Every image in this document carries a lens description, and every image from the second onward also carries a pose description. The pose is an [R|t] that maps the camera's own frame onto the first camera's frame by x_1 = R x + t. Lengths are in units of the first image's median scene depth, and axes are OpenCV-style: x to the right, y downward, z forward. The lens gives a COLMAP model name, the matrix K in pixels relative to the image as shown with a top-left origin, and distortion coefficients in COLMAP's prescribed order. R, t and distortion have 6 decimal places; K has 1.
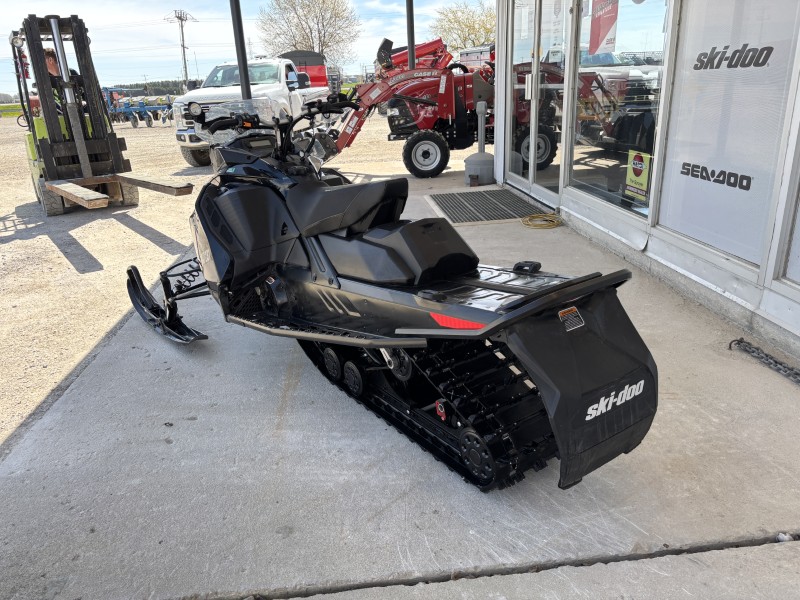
lens RADIAL K [[603.9, 0, 392.6], [0, 603.9, 304.0], [0, 0, 1]] dist [0.051767, -0.056920]
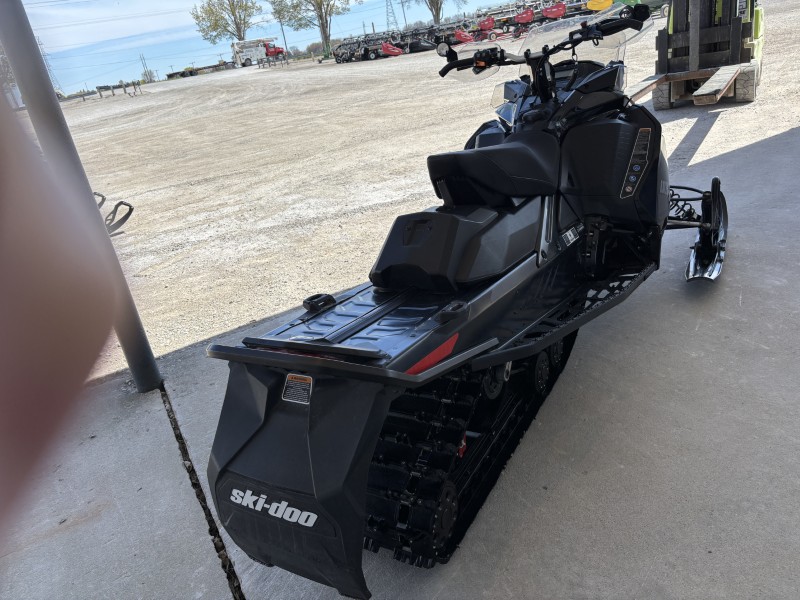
lens RADIAL K [[603.9, 0, 397.1], [0, 603.9, 301.8], [0, 0, 1]] dist [0.051767, -0.056920]
pose [[0.418885, 0.336017, -0.843581, 0.513098], [-0.161892, 0.941765, 0.294737, -0.175271], [0.893491, 0.013108, 0.448889, 0.408025]]
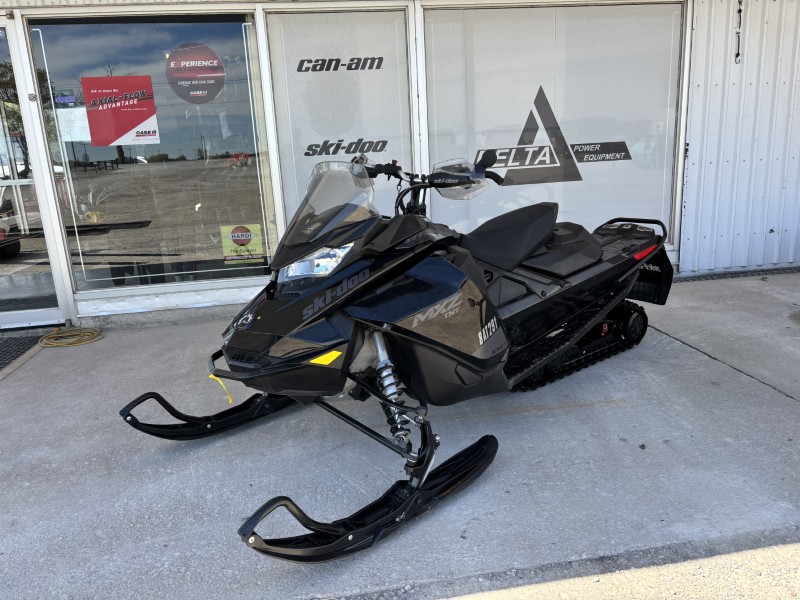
lens RADIAL K [[603.9, 0, 390.2], [0, 603.9, 301.5], [0, 0, 1]] dist [0.051767, -0.056920]
pose [[-0.056533, -0.192323, 0.979702, -1.021647], [0.392439, 0.898008, 0.198931, -0.307927], [-0.918039, 0.395720, 0.024708, 0.996311]]
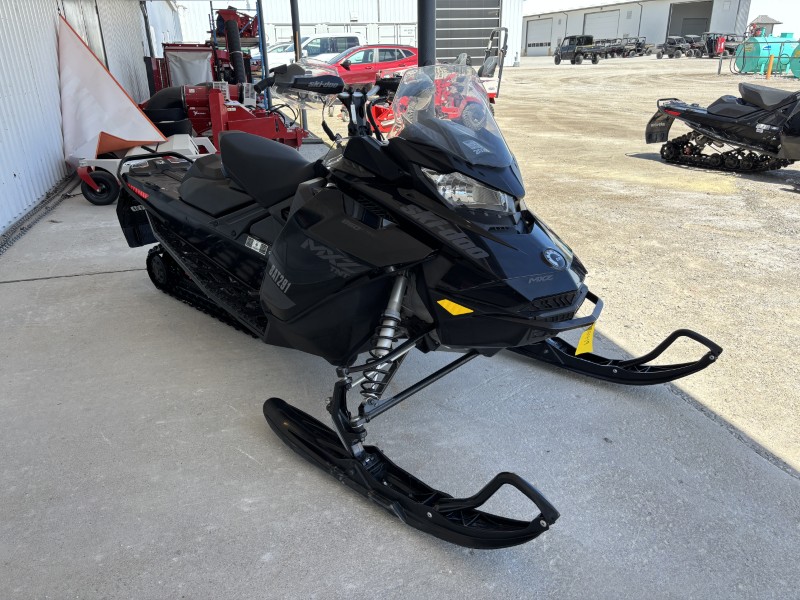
lens RADIAL K [[603.9, 0, 402.6], [0, 603.9, 304.1], [0, 0, 1]] dist [0.051767, -0.056920]
pose [[-0.979972, 0.131414, -0.149617, -0.077319], [-0.002904, 0.741823, 0.670590, -0.573489], [0.199114, 0.657594, -0.726584, 1.607256]]
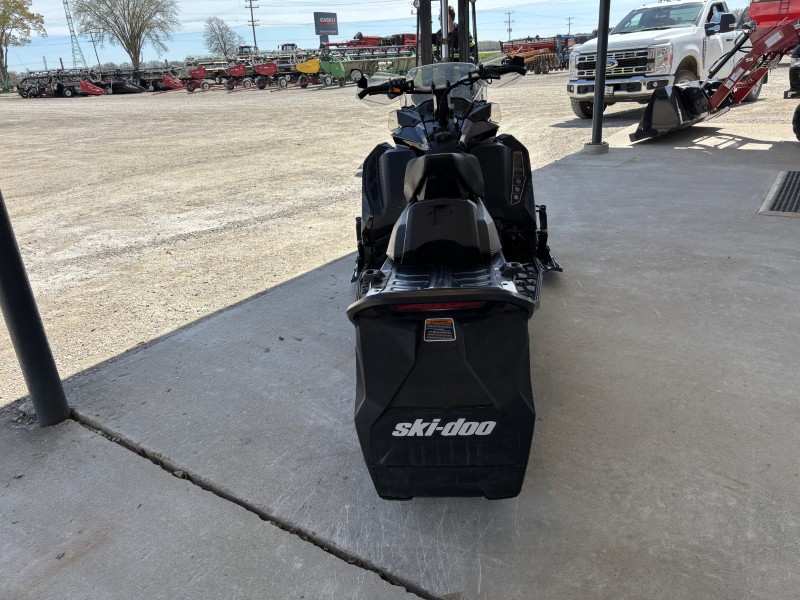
lens RADIAL K [[603.9, 0, 390.8], [0, 603.9, 304.1], [0, 0, 1]] dist [0.051767, -0.056920]
pose [[0.769674, 0.233818, -0.594080, 0.408089], [-0.185998, 0.972279, 0.141695, -0.067985], [0.610743, 0.001439, 0.791828, 0.128282]]
